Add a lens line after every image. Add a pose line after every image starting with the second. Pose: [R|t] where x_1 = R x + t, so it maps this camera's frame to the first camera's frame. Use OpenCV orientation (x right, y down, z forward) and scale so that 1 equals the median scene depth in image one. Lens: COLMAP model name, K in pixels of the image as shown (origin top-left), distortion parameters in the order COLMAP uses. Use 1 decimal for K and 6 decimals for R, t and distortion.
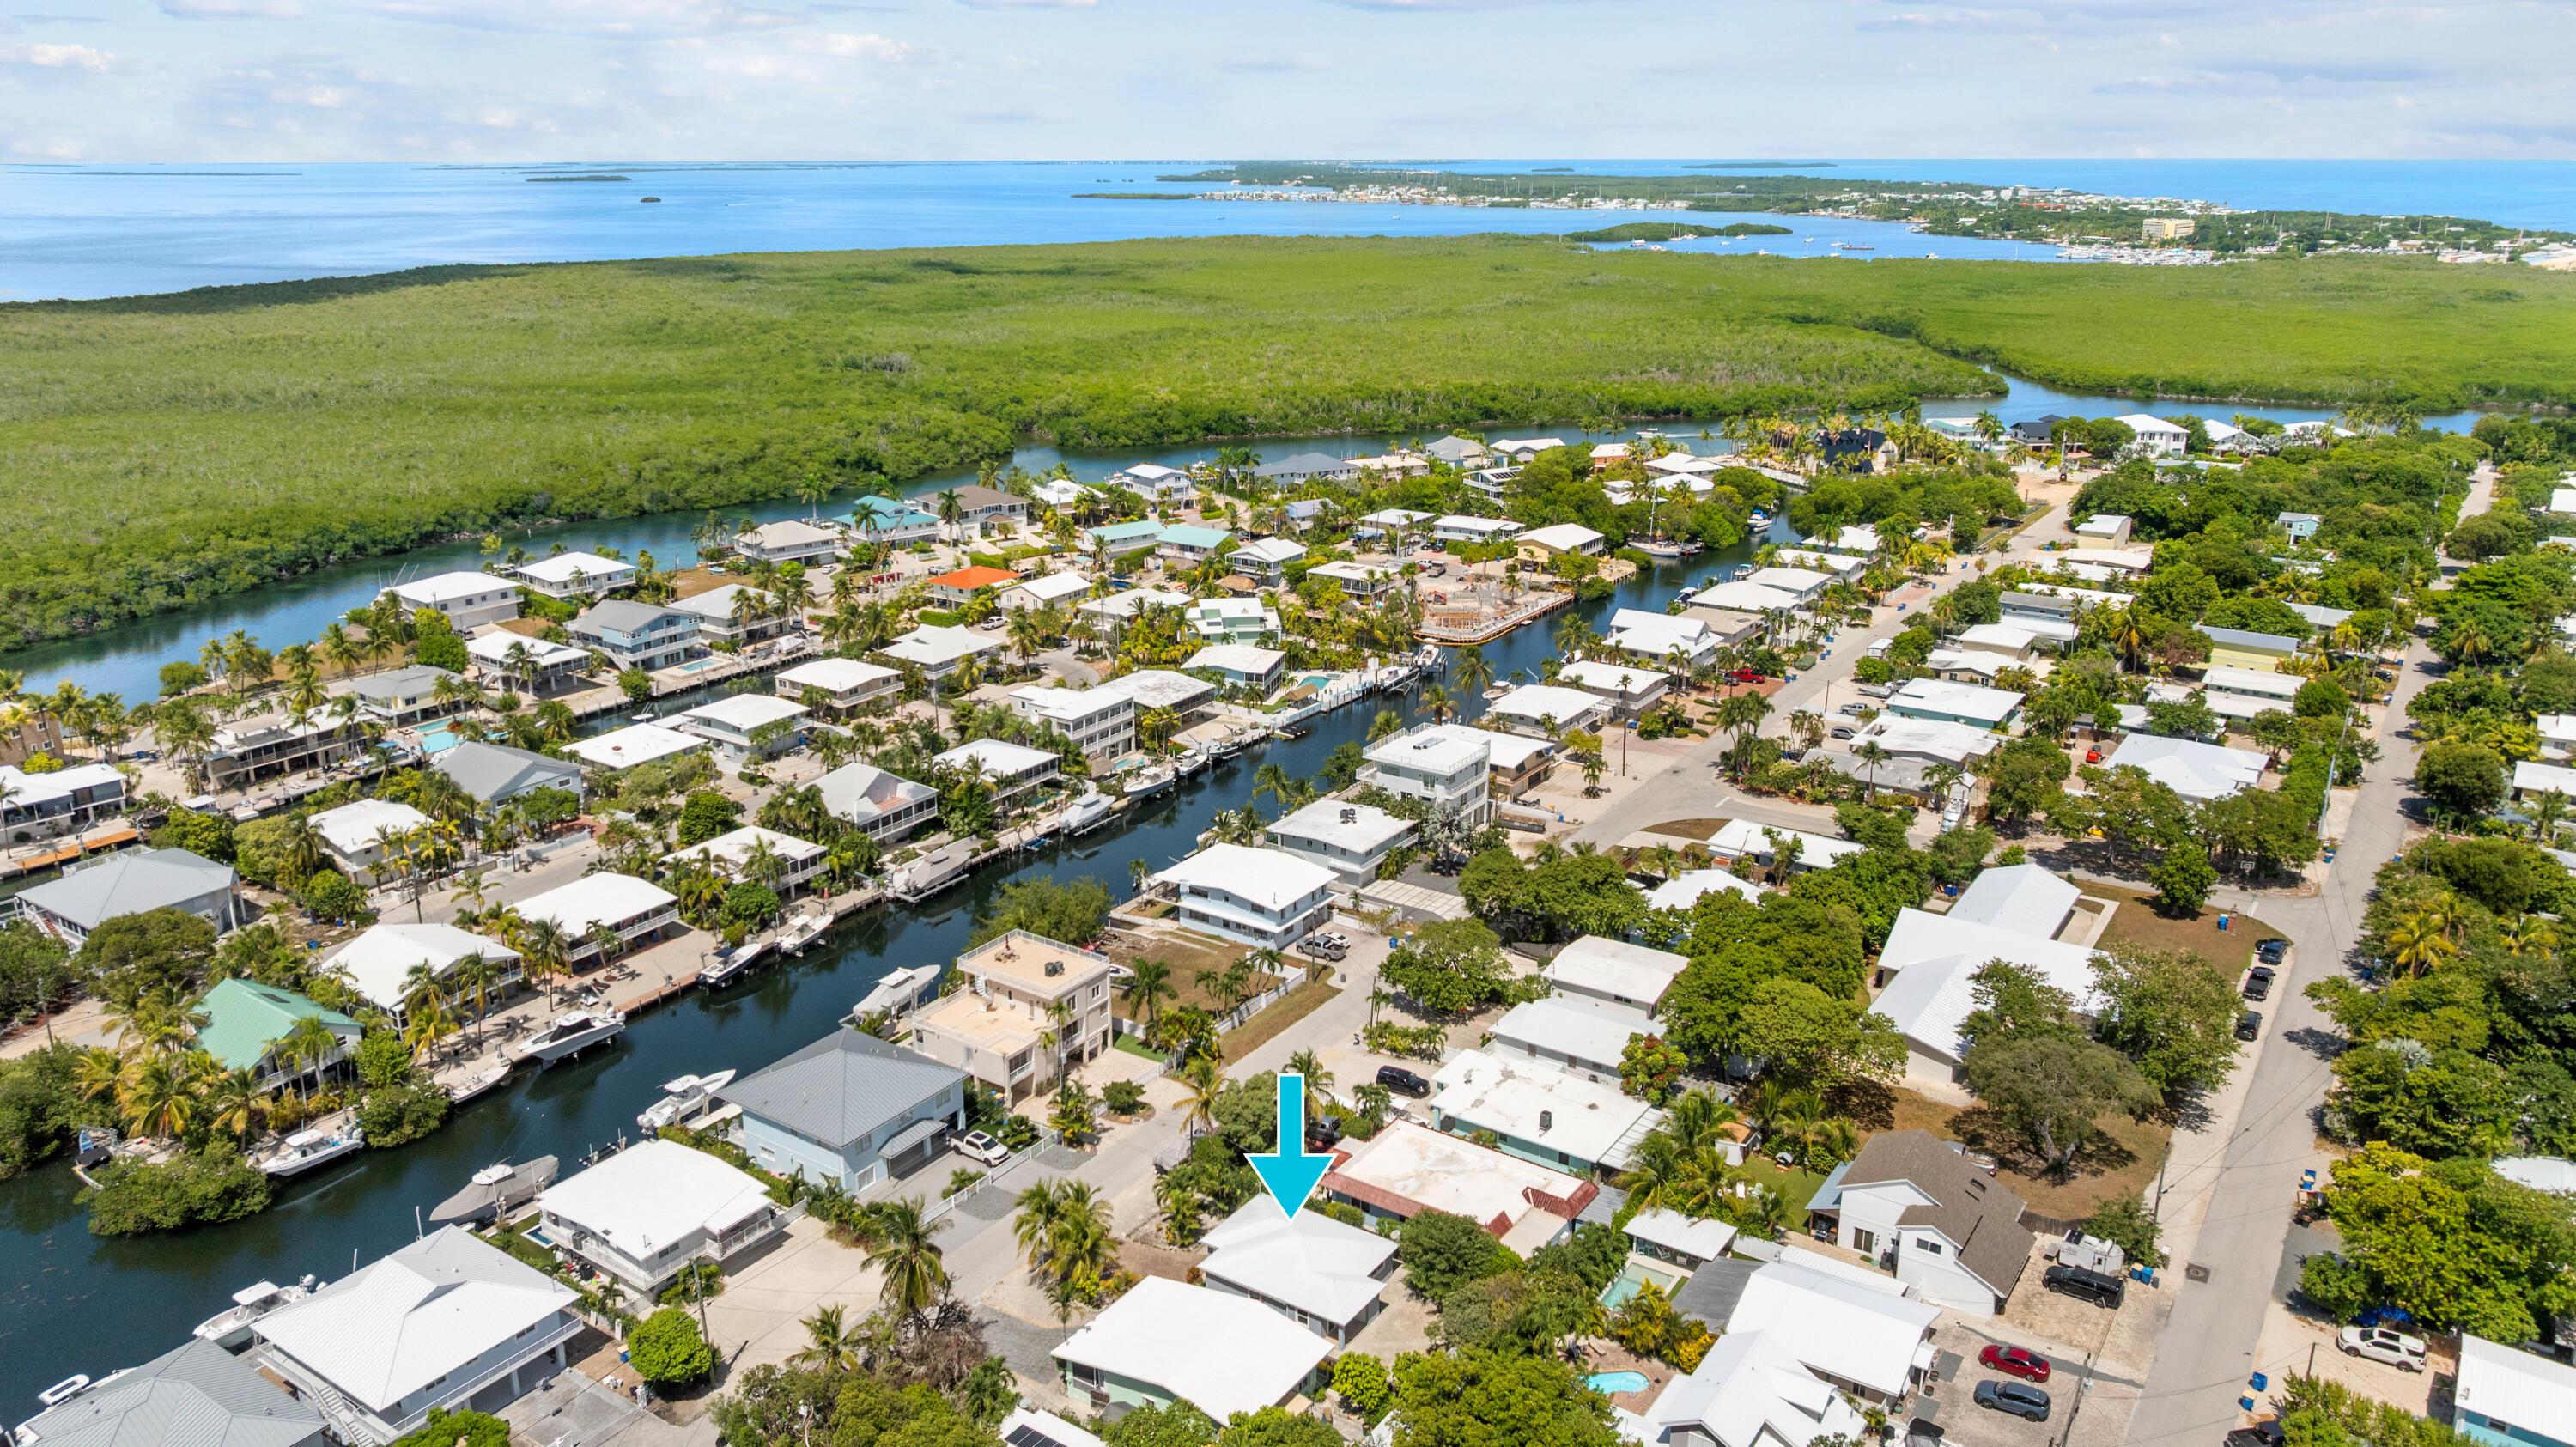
lens RADIAL K [[1790.4, 0, 1288.0], [0, 1790.4, 723.5], [0, 0, 1]] dist [-0.045142, 0.041890]
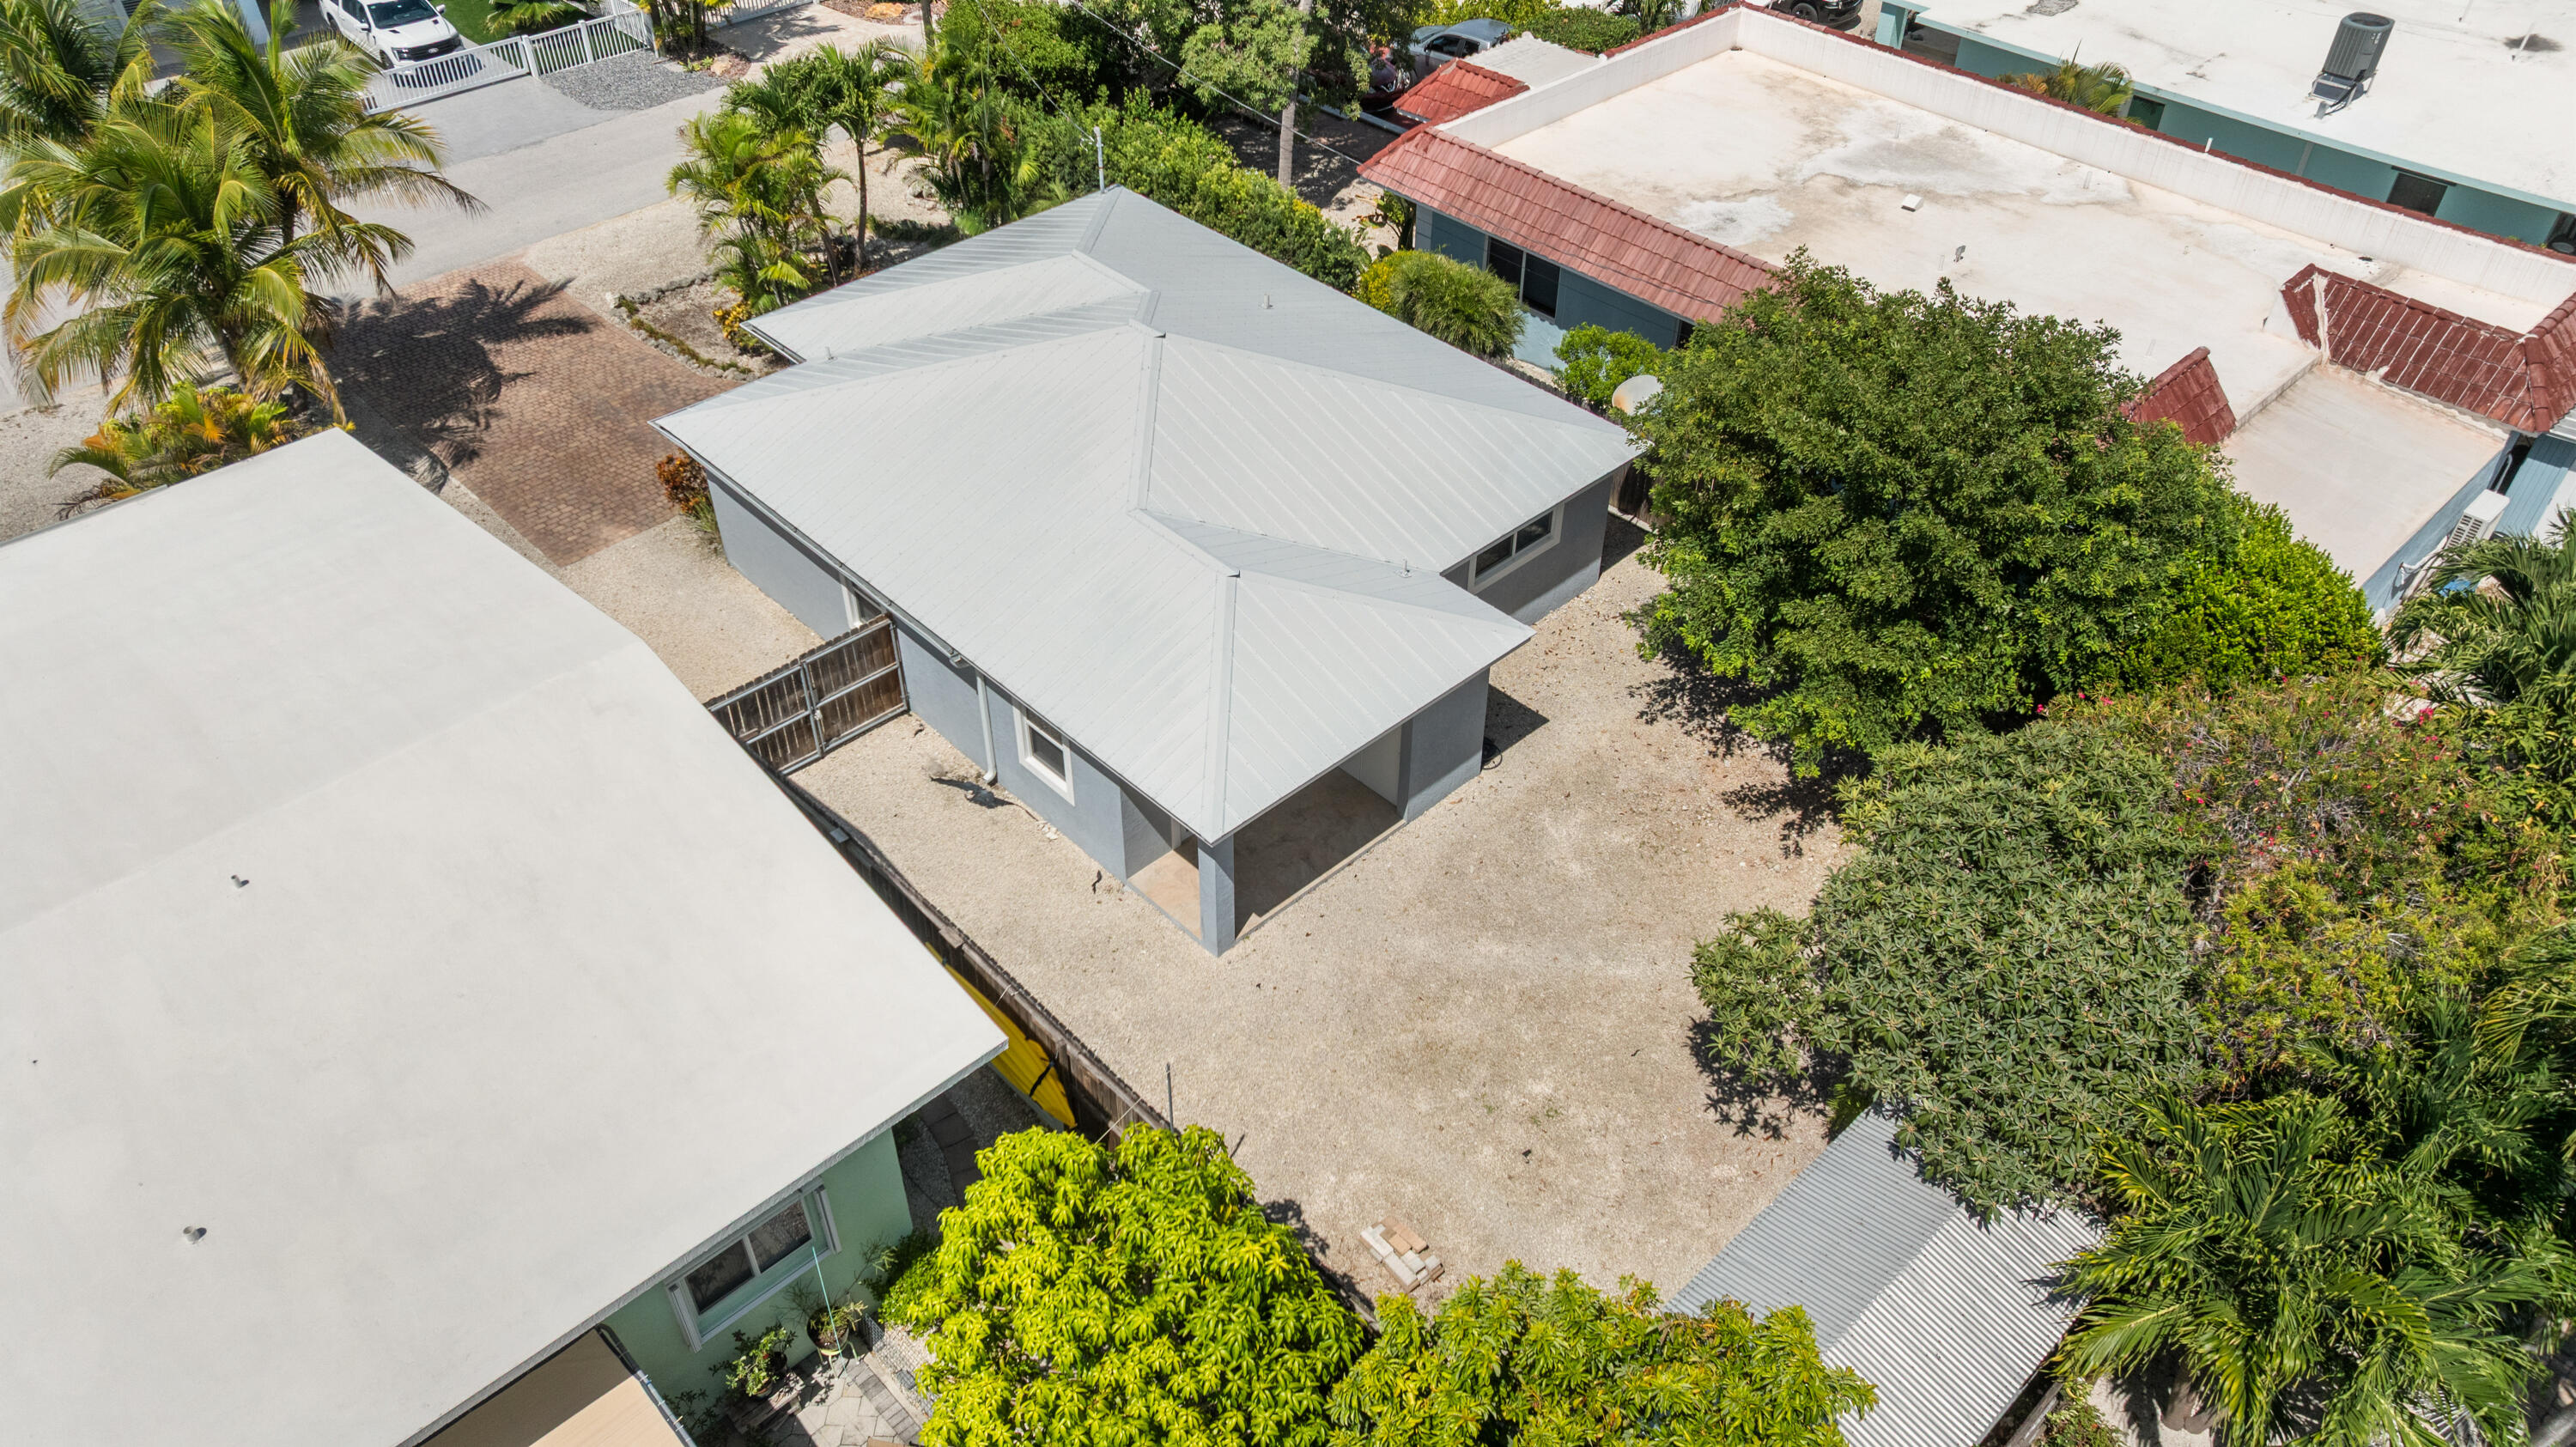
lens RADIAL K [[1790.4, 0, 1288.0], [0, 1790.4, 723.5], [0, 0, 1]] dist [-0.045142, 0.041890]
pose [[0.976985, 0.141402, -0.159706, 0.036534], [-0.065472, 0.911354, 0.406384, 0.148984], [0.203013, -0.386575, 0.899637, 0.492012]]
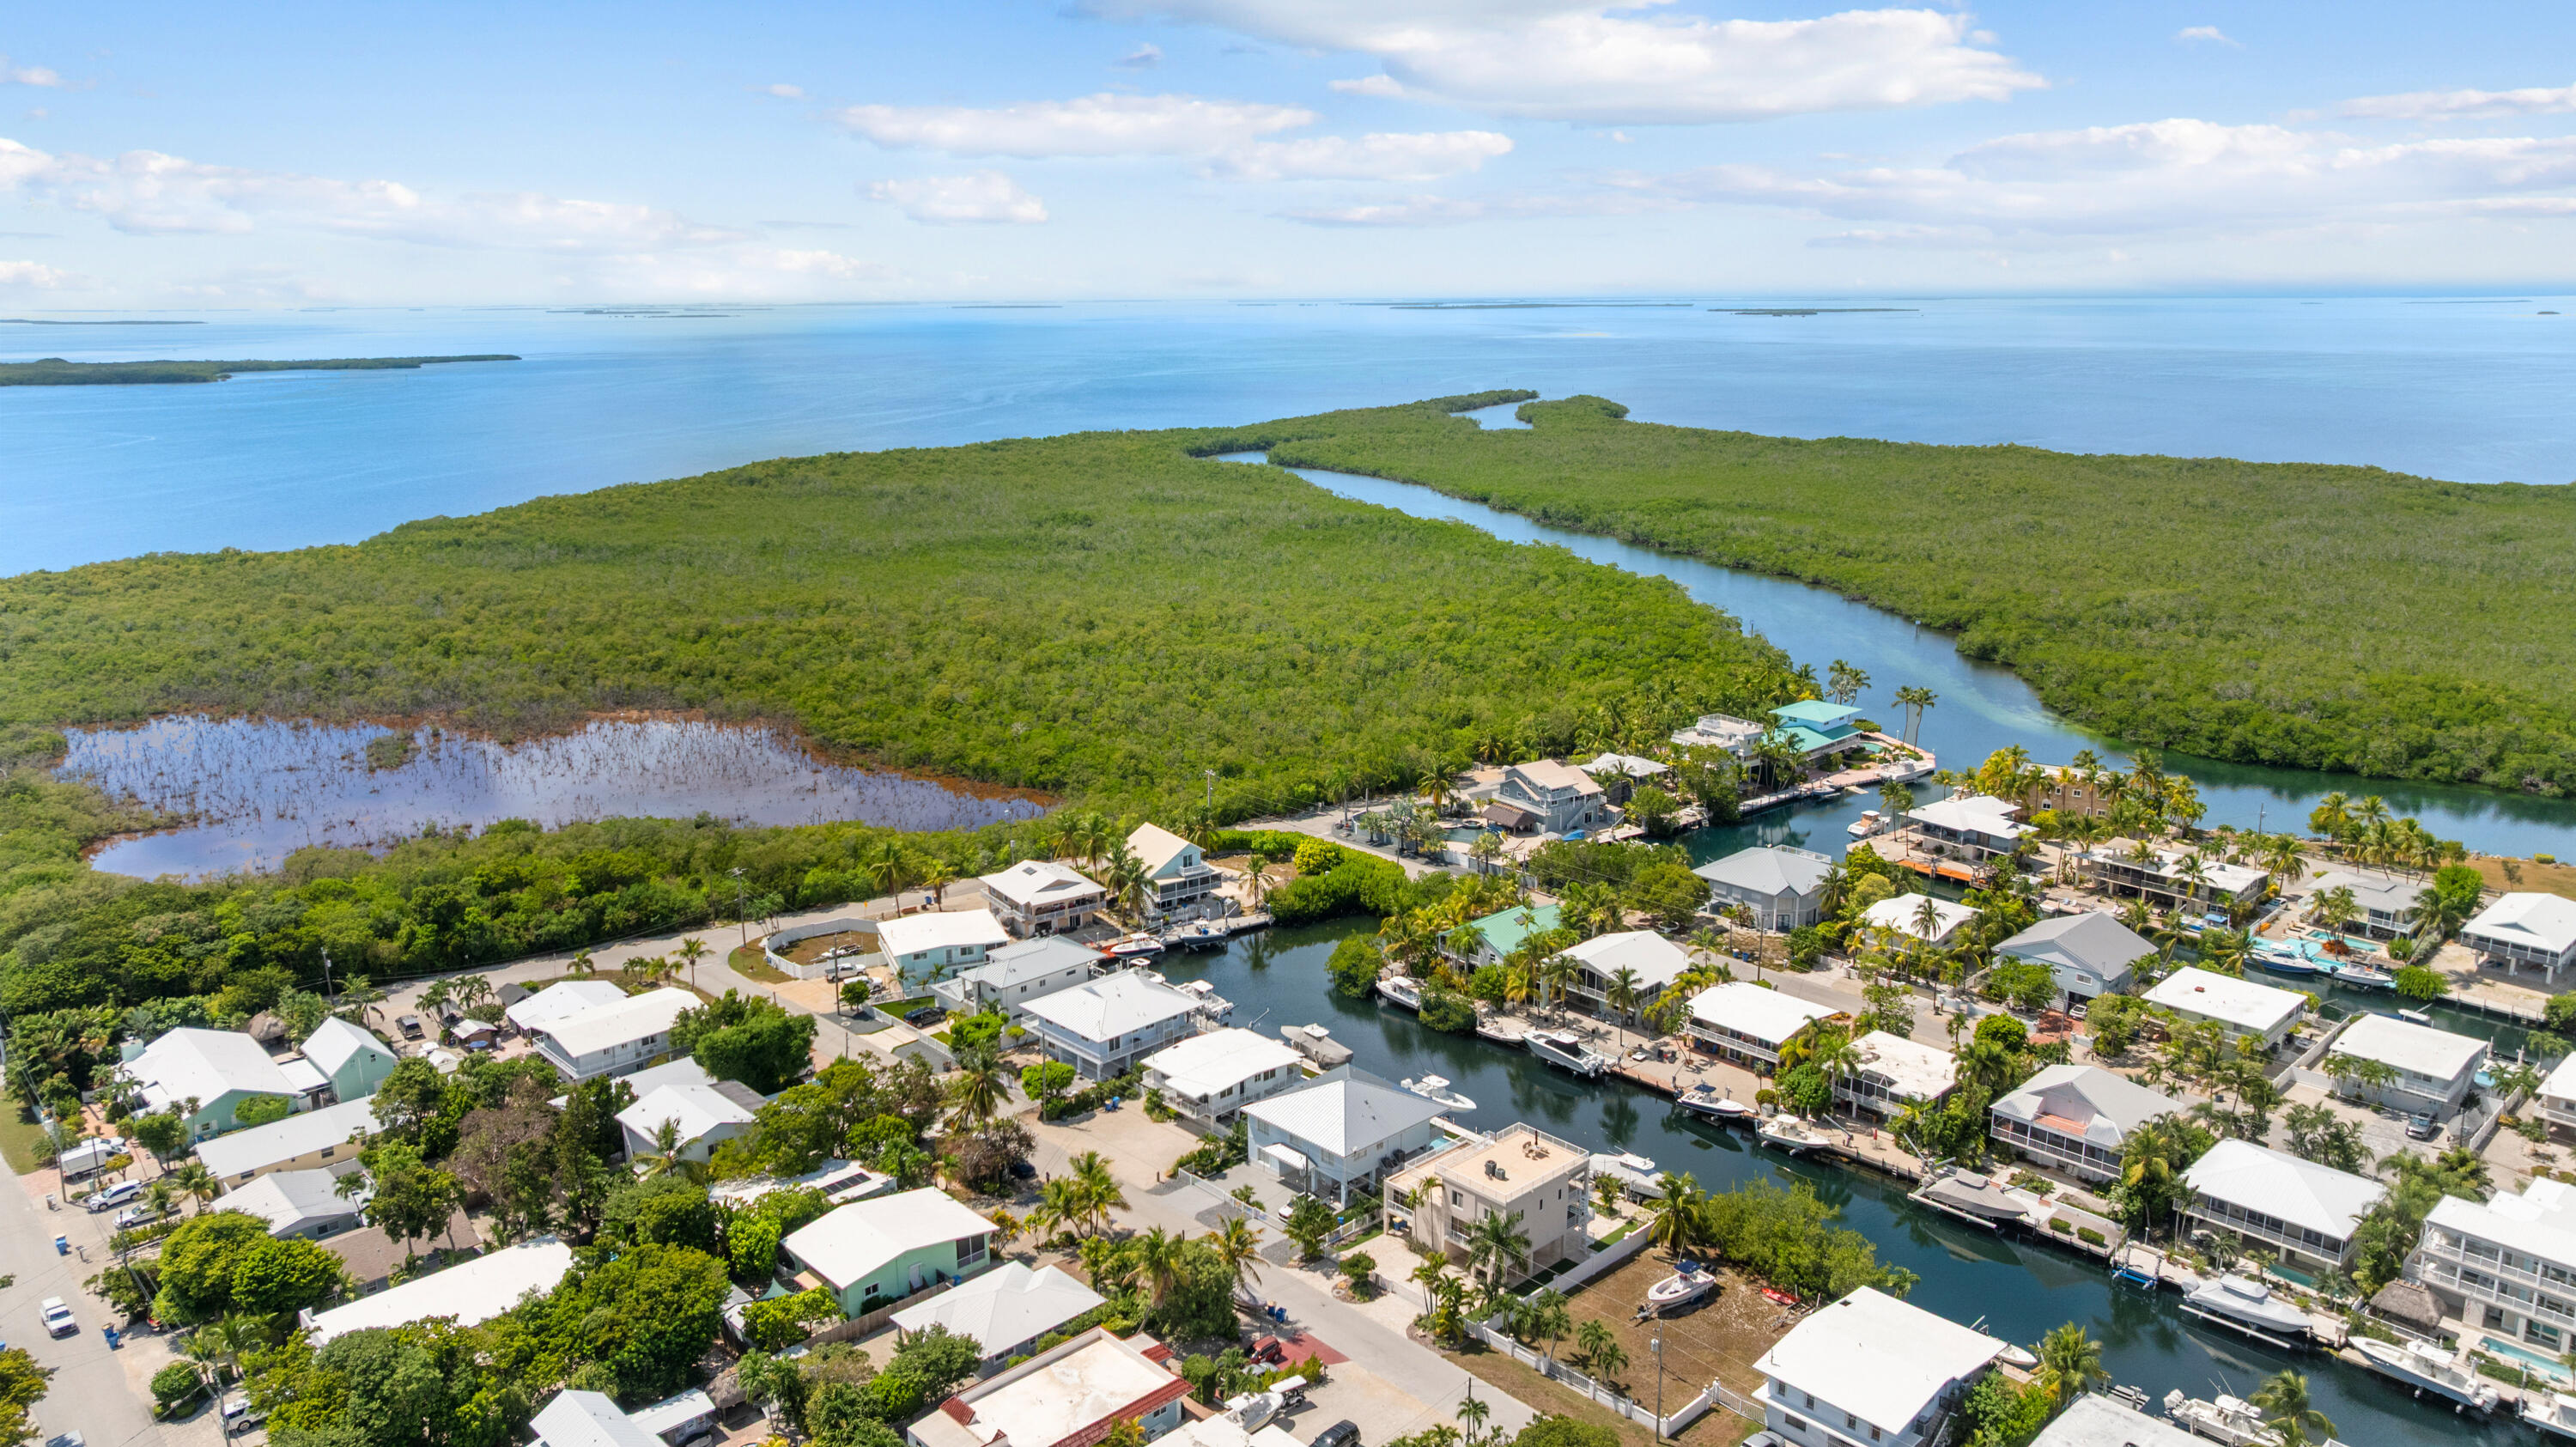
lens RADIAL K [[1743.4, 0, 1288.0], [0, 1743.4, 723.5], [0, 0, 1]] dist [-0.034087, 0.001423]
pose [[-0.202765, 0.231336, -0.951509, 0.576057], [-0.287399, 0.914842, 0.283665, -0.252346], [0.936103, 0.330980, -0.119012, 0.720530]]
